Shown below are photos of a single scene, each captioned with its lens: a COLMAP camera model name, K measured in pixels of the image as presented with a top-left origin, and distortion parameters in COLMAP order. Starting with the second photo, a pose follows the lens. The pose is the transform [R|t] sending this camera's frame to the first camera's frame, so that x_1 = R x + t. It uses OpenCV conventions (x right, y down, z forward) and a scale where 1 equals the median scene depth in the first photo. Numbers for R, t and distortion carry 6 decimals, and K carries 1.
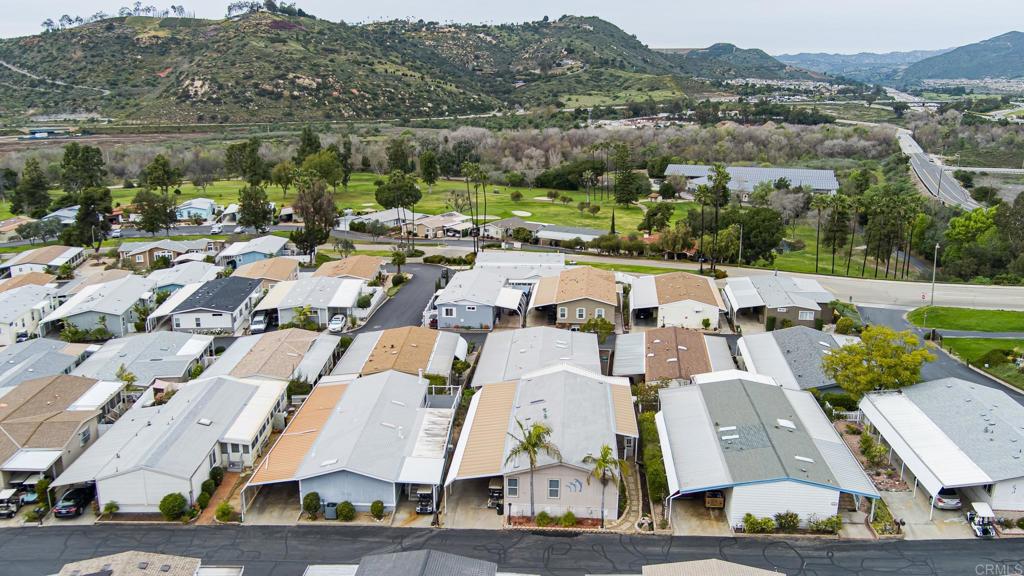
lens RADIAL K [[831.5, 0, 509.3], [0, 831.5, 292.2], [0, 0, 1]] dist [-0.054509, 0.017019]
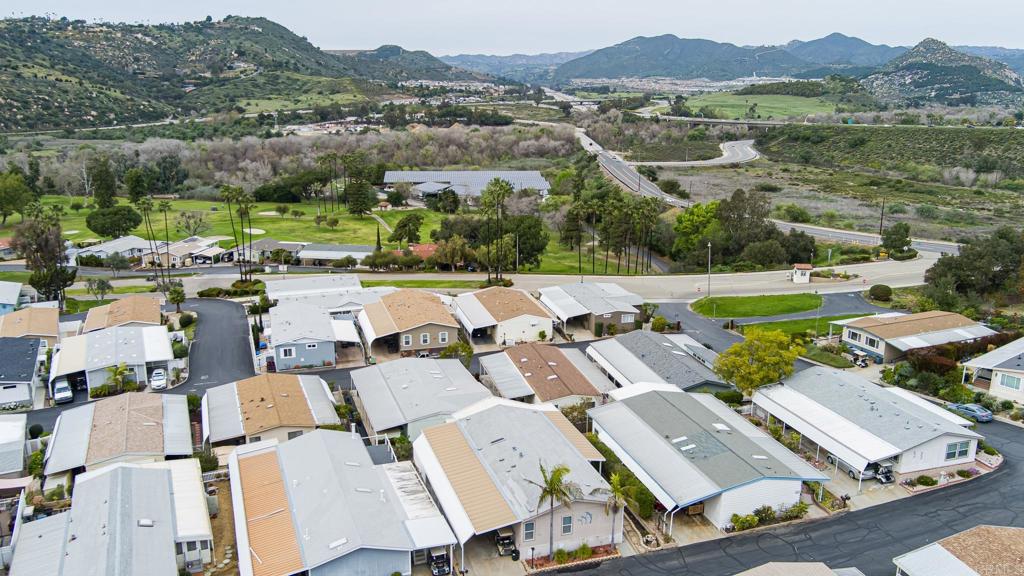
lens RADIAL K [[831.5, 0, 510.0], [0, 831.5, 291.1], [0, 0, 1]] dist [-0.054509, 0.017019]
pose [[0.925218, -0.090450, 0.368498, -0.151515], [0.091110, 0.995718, 0.015648, -0.031638], [-0.368336, 0.019096, 0.929497, 0.024590]]
